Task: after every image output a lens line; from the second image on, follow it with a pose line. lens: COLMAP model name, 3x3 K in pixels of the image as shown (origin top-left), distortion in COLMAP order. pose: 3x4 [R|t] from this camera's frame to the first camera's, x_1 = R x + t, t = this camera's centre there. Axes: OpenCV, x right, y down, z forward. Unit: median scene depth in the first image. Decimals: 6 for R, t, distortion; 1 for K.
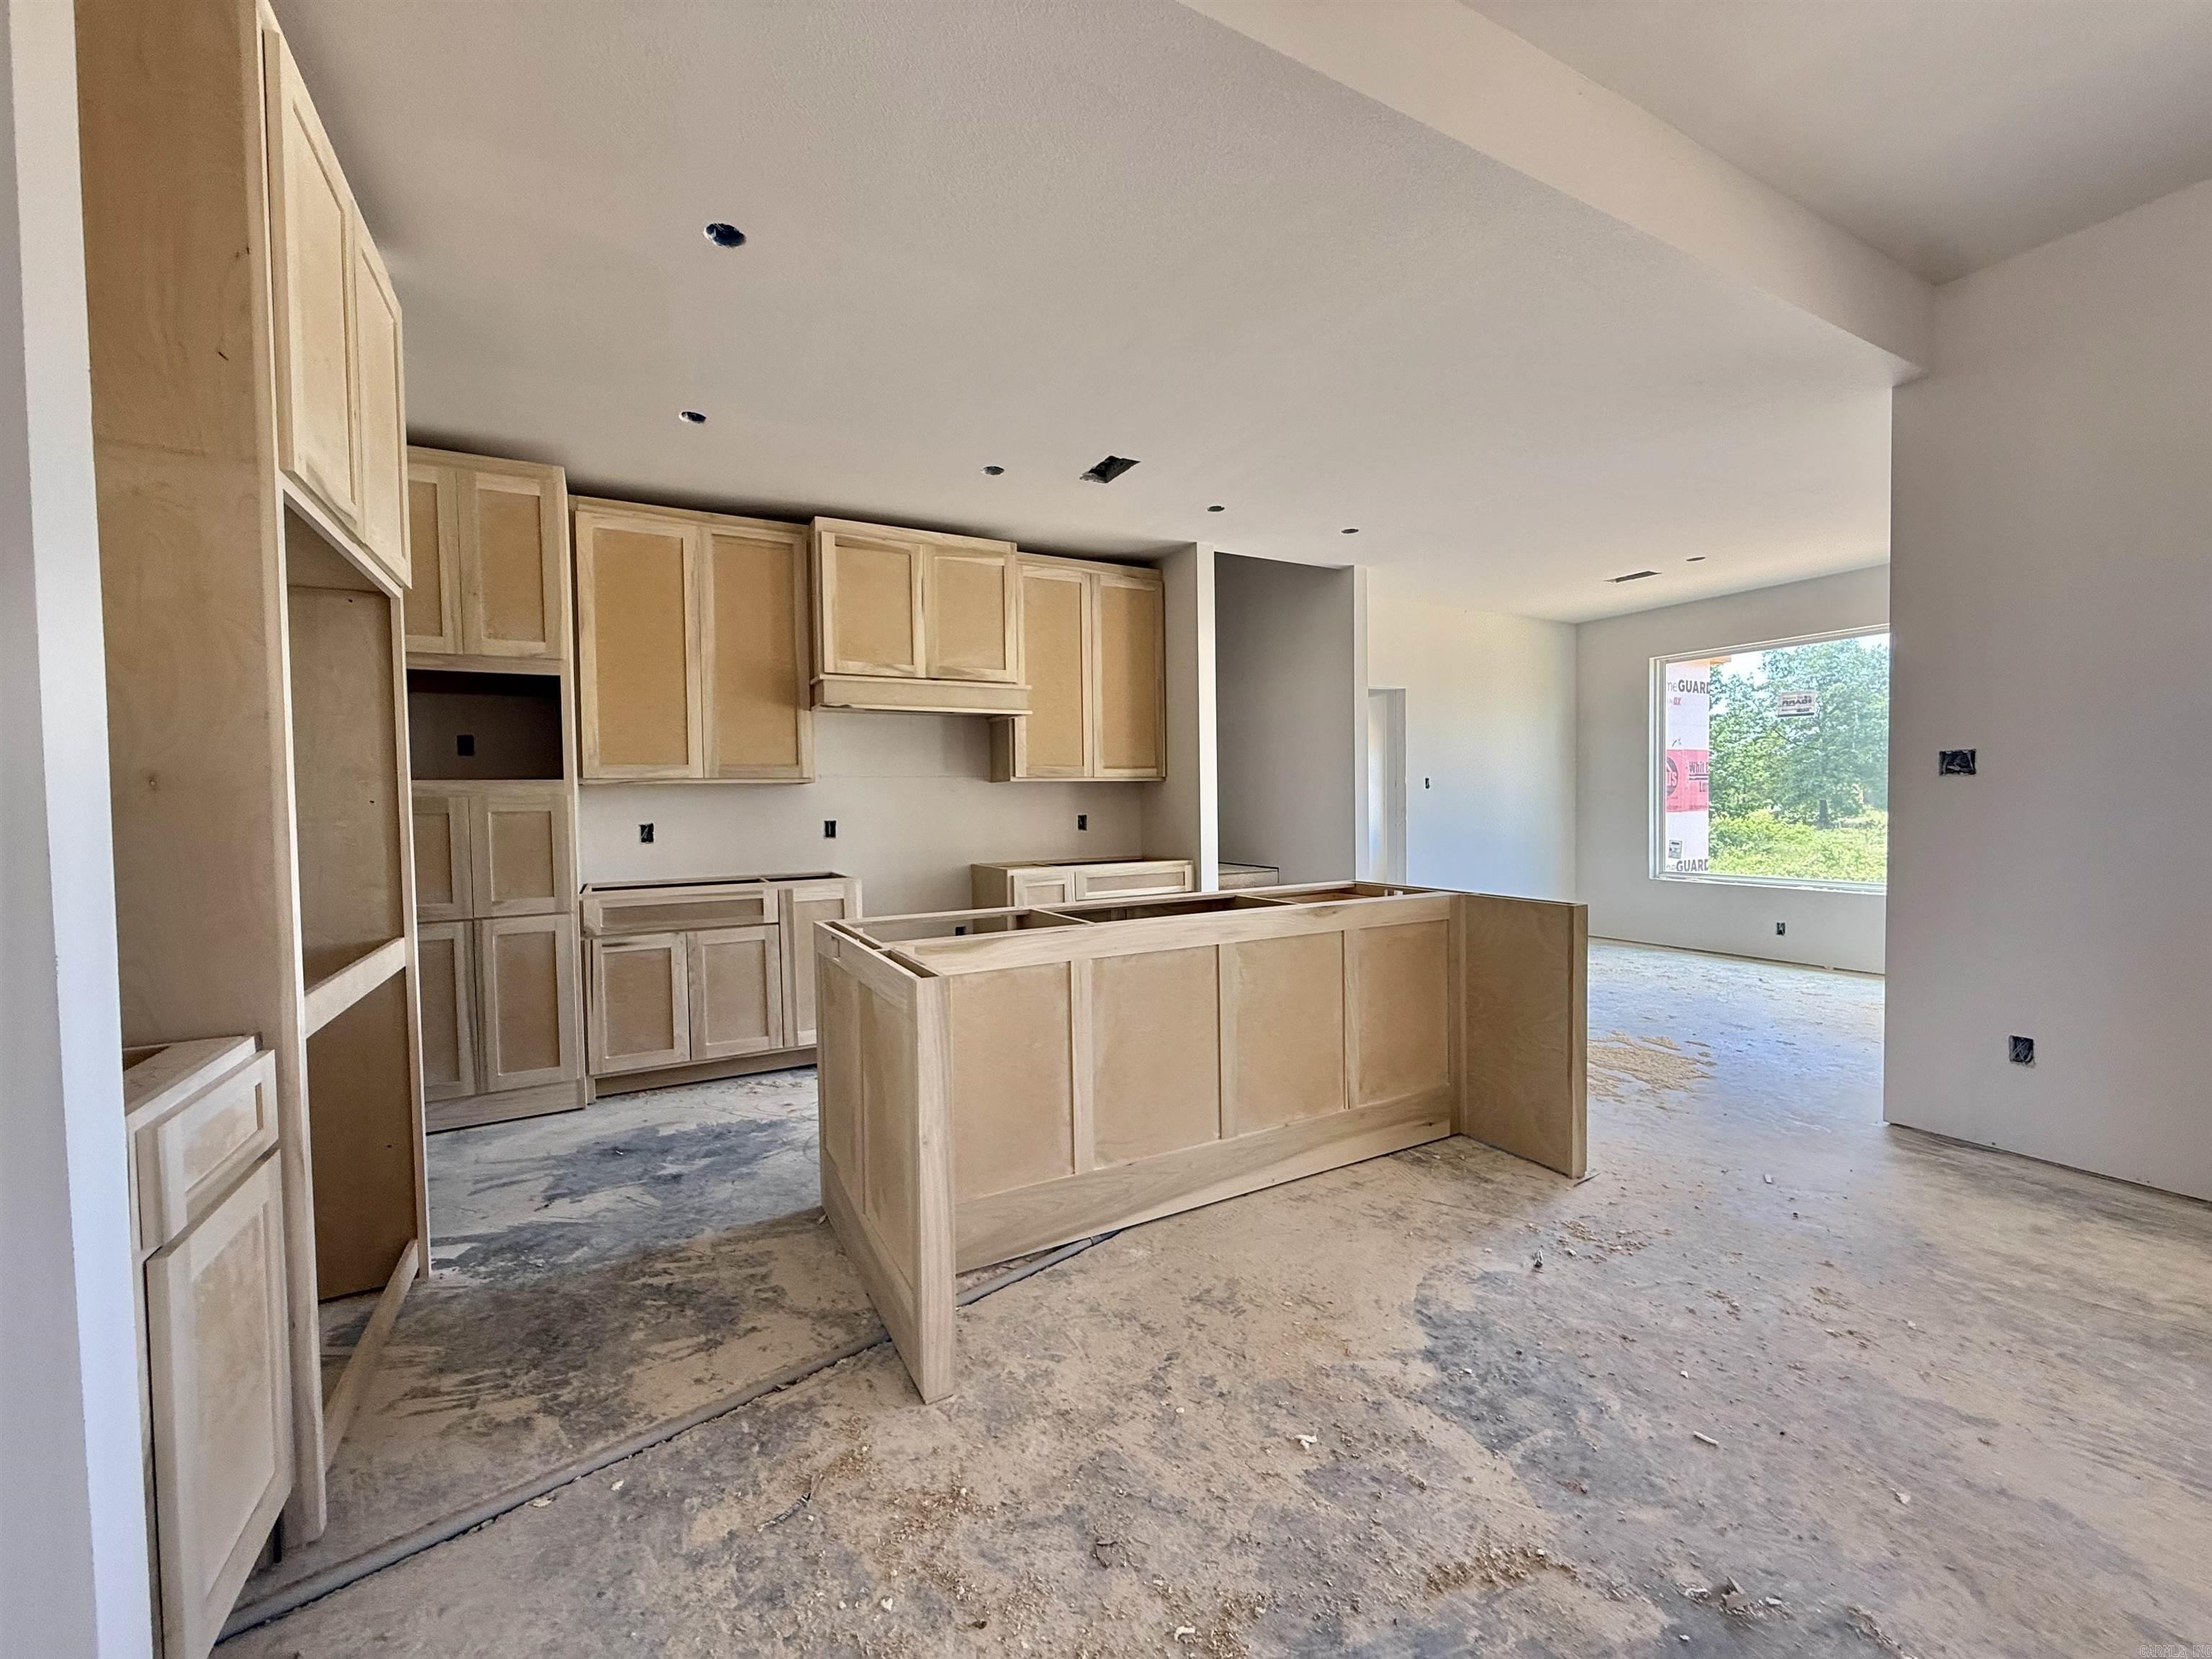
lens RADIAL K [[884.7, 0, 1099.3], [0, 884.7, 827.6], [0, 0, 1]] dist [-0.000144, -0.000162]
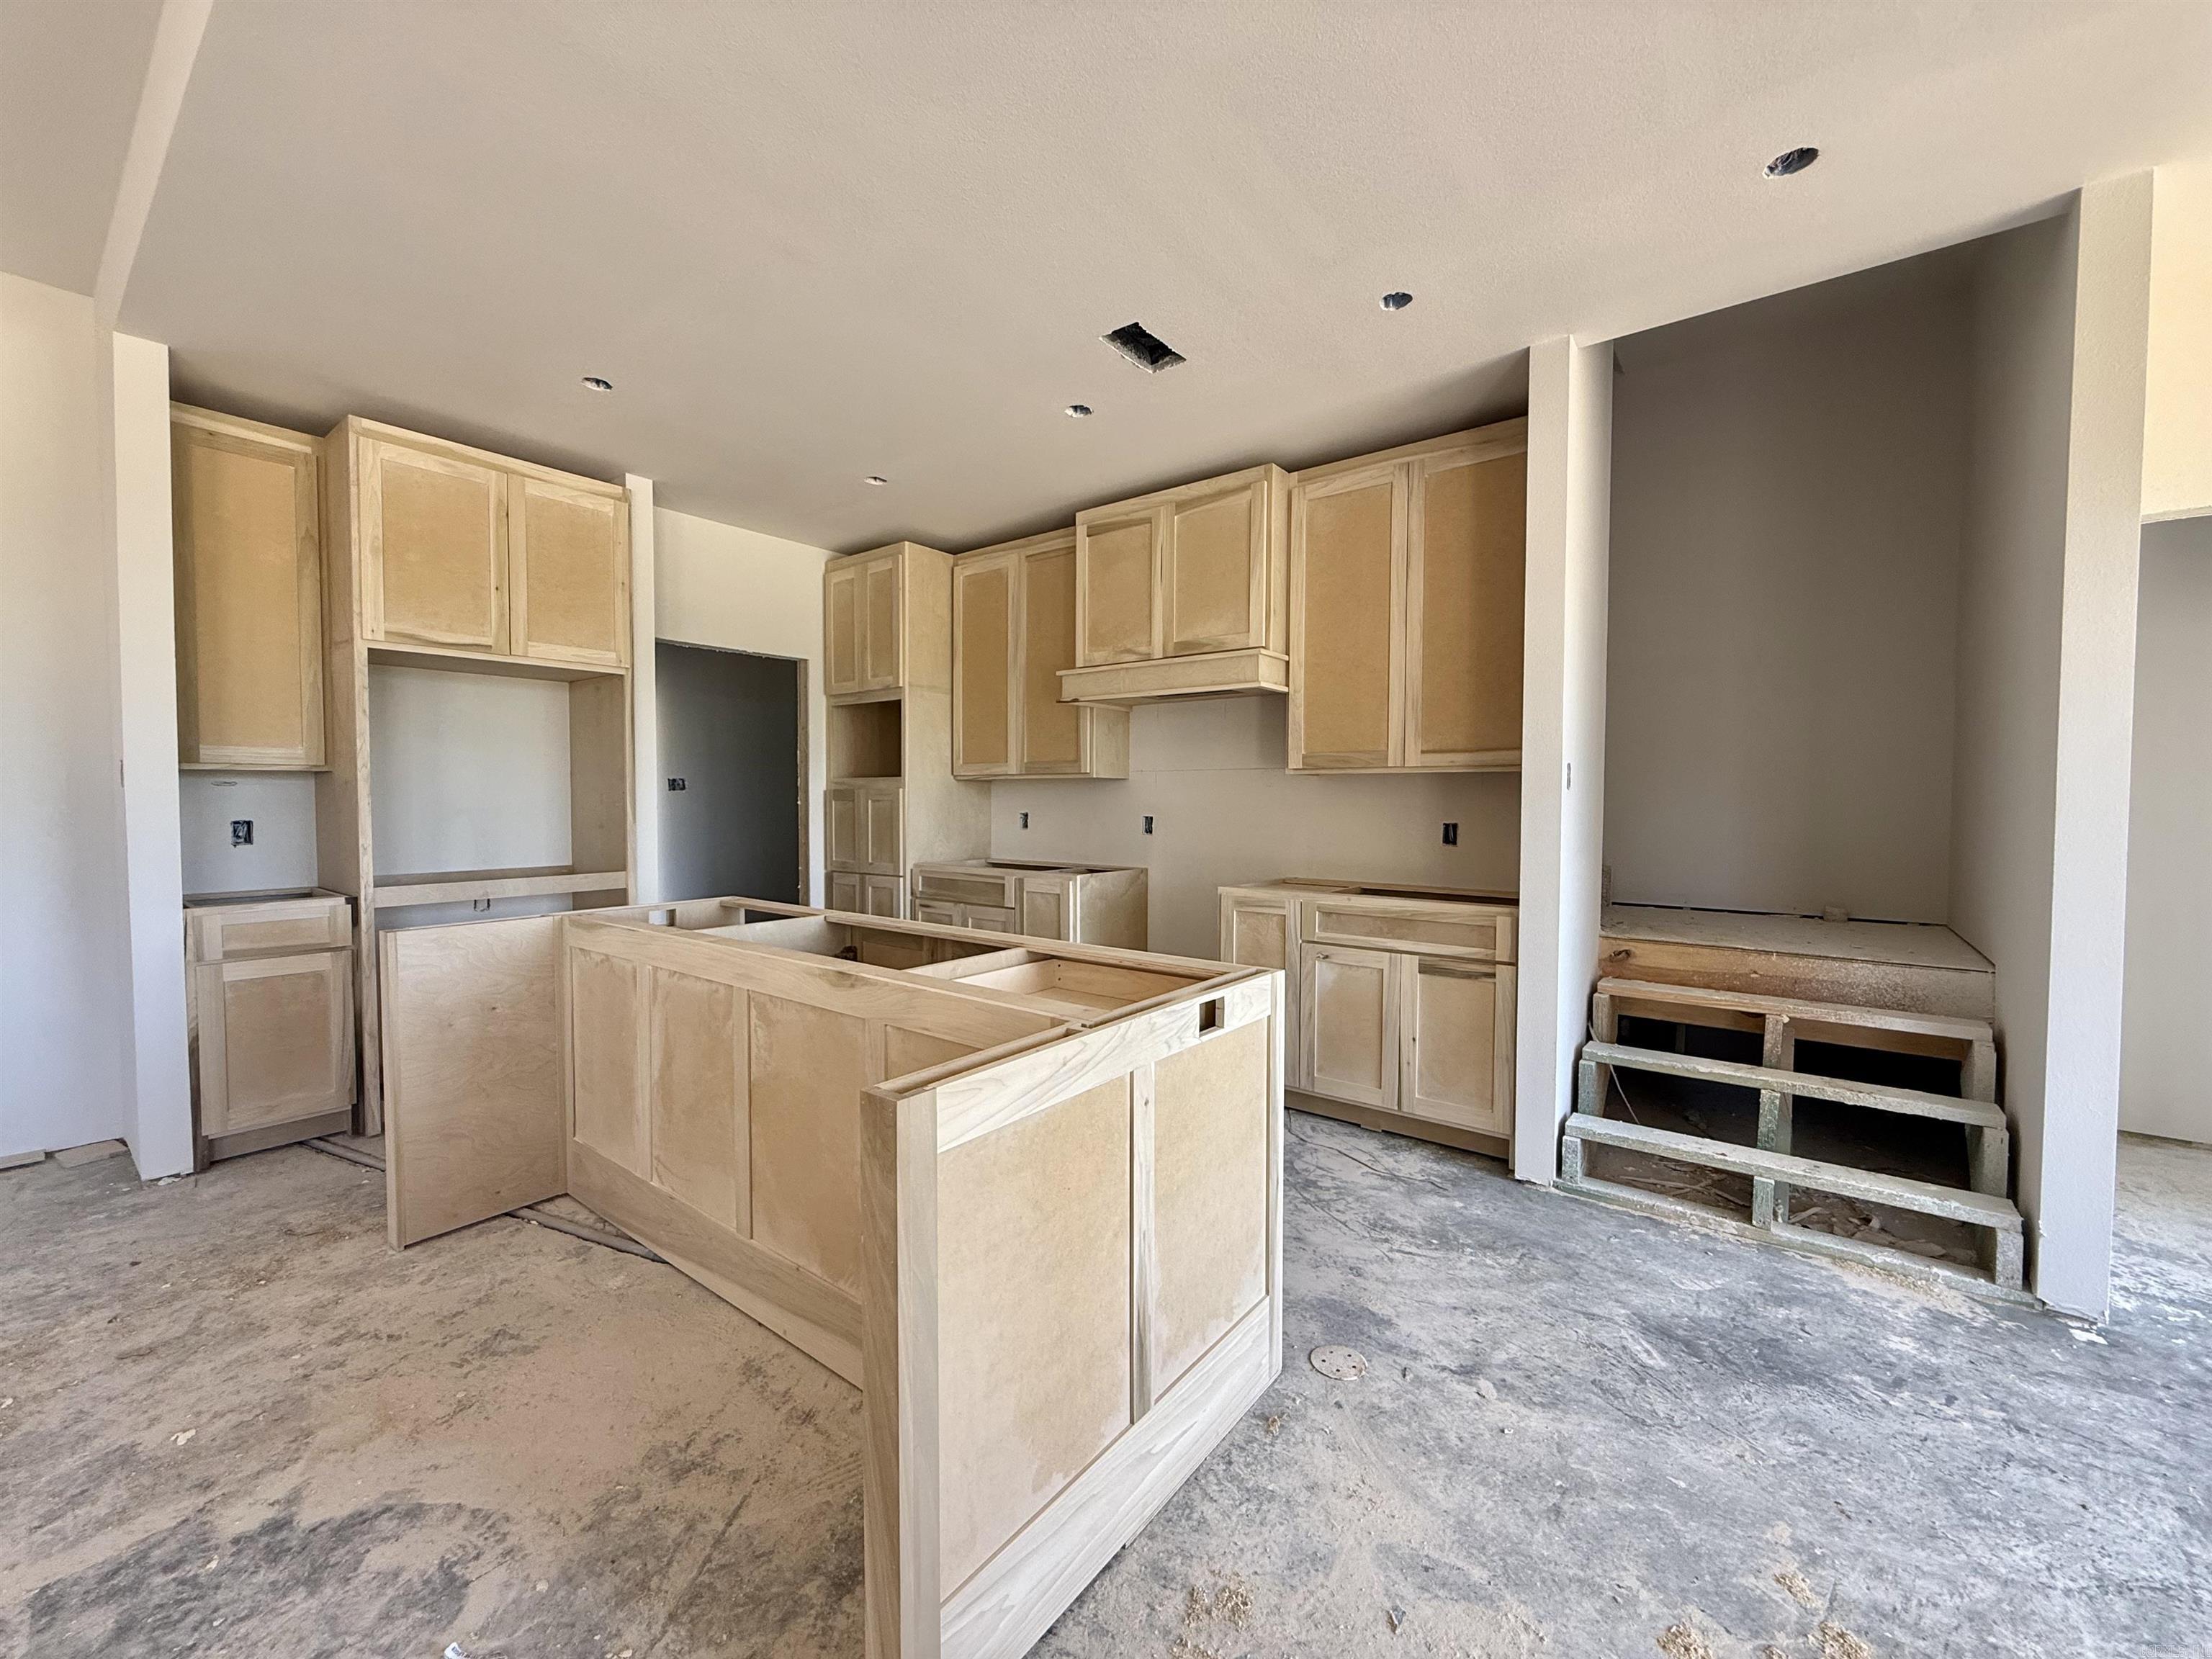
lens RADIAL K [[884.7, 0, 1099.3], [0, 884.7, 827.6], [0, 0, 1]] dist [-0.000144, -0.000162]
pose [[0.399328, 0.049332, -0.915480, 0.923583], [-0.038593, 0.998571, 0.036975, -0.047792], [0.915996, 0.020566, 0.400661, 0.922100]]
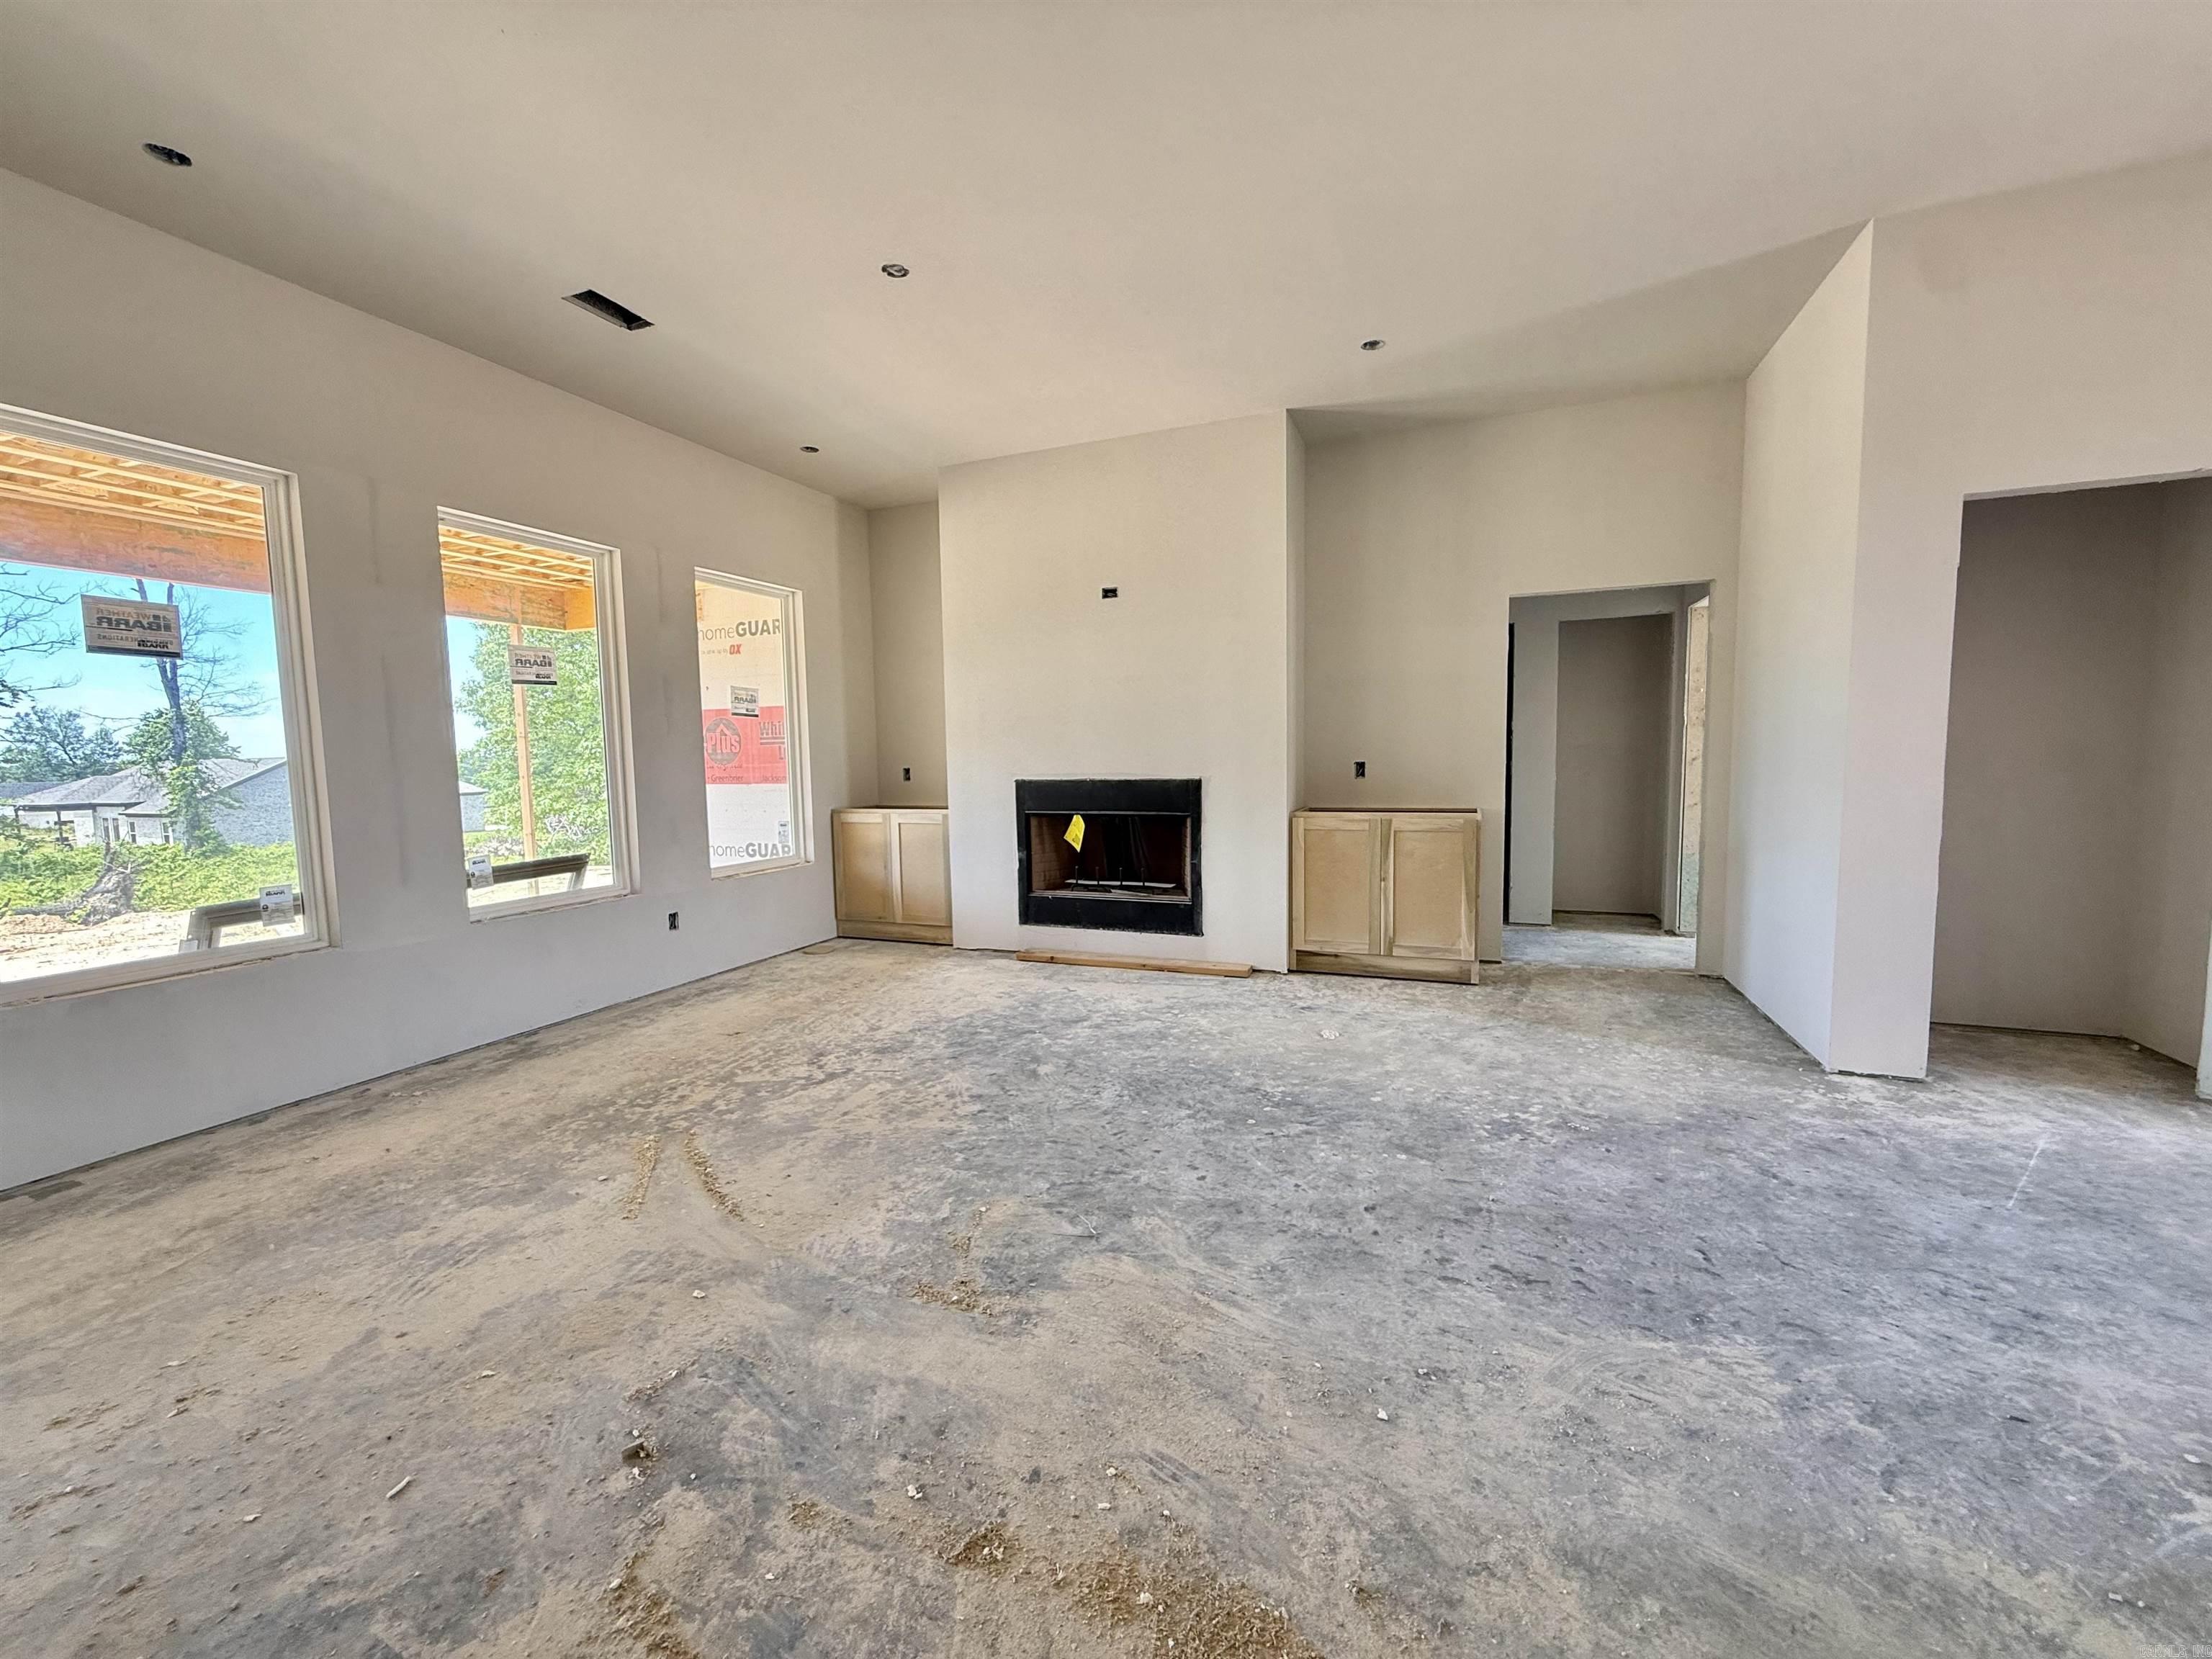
lens RADIAL K [[884.7, 0, 1099.3], [0, 884.7, 827.6], [0, 0, 1]] dist [-0.000144, -0.000162]
pose [[-0.635220, -0.037239, 0.771433, -0.253317], [0.052314, 0.994468, 0.091083, -0.009594], [-0.770558, 0.098214, -0.629758, 0.565311]]
